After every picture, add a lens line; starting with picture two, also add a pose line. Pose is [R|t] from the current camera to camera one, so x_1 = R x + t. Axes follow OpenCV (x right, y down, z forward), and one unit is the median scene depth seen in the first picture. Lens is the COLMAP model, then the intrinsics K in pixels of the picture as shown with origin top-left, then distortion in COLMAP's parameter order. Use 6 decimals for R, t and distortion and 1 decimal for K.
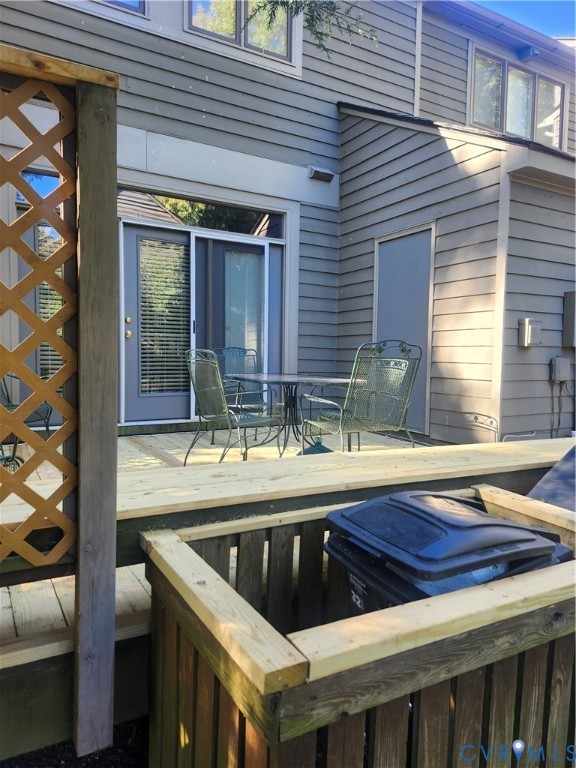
lens RADIAL K [[528.4, 0, 287.7], [0, 528.4, 386.5], [0, 0, 1]] dist [0.026362, -0.014355]
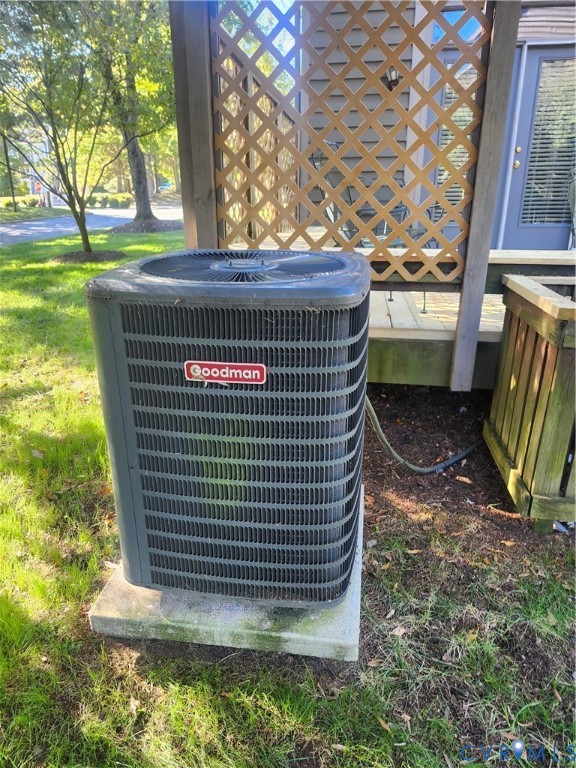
lens RADIAL K [[528.4, 0, 289.3], [0, 528.4, 383.4], [0, 0, 1]] dist [0.026362, -0.014355]
pose [[0.780258, 0.185144, -0.597427, 0.241103], [-0.023782, 0.963275, 0.267461, 0.188708], [0.625006, -0.194481, 0.756006, -0.682696]]
